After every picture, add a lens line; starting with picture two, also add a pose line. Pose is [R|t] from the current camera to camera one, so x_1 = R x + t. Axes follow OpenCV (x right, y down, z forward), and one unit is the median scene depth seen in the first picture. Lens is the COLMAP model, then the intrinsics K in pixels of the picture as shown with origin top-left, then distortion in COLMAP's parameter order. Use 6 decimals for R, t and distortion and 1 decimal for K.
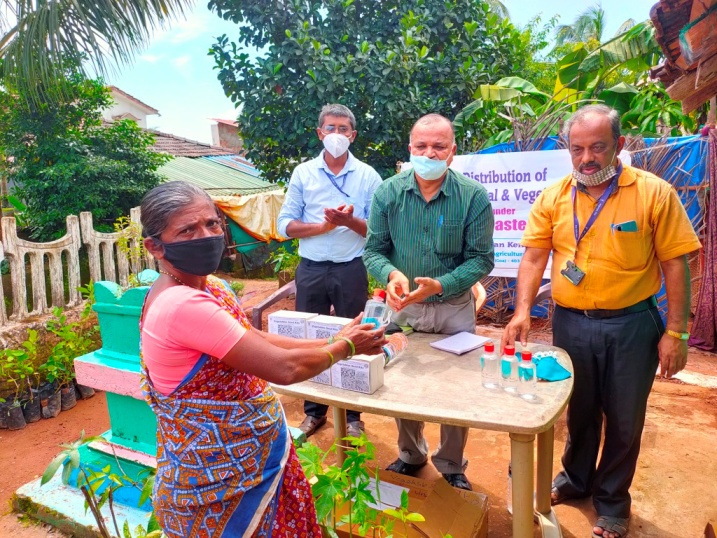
lens RADIAL K [[534.0, 0, 359.8], [0, 534.0, 270.0], [0, 0, 1]] dist [0.061414, -0.059128]
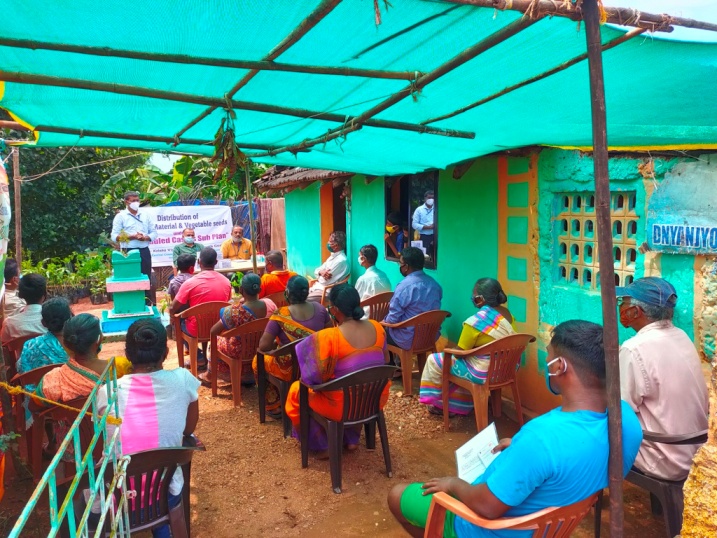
lens RADIAL K [[528.0, 0, 358.5], [0, 528.0, 269.0], [0, 0, 1]] dist [0.057746, -0.052329]
pose [[0.622799, -0.081975, 0.778075, -0.877169], [0.151644, 0.988285, -0.017259, 0.161412], [-0.767545, 0.128739, 0.627934, -0.784584]]
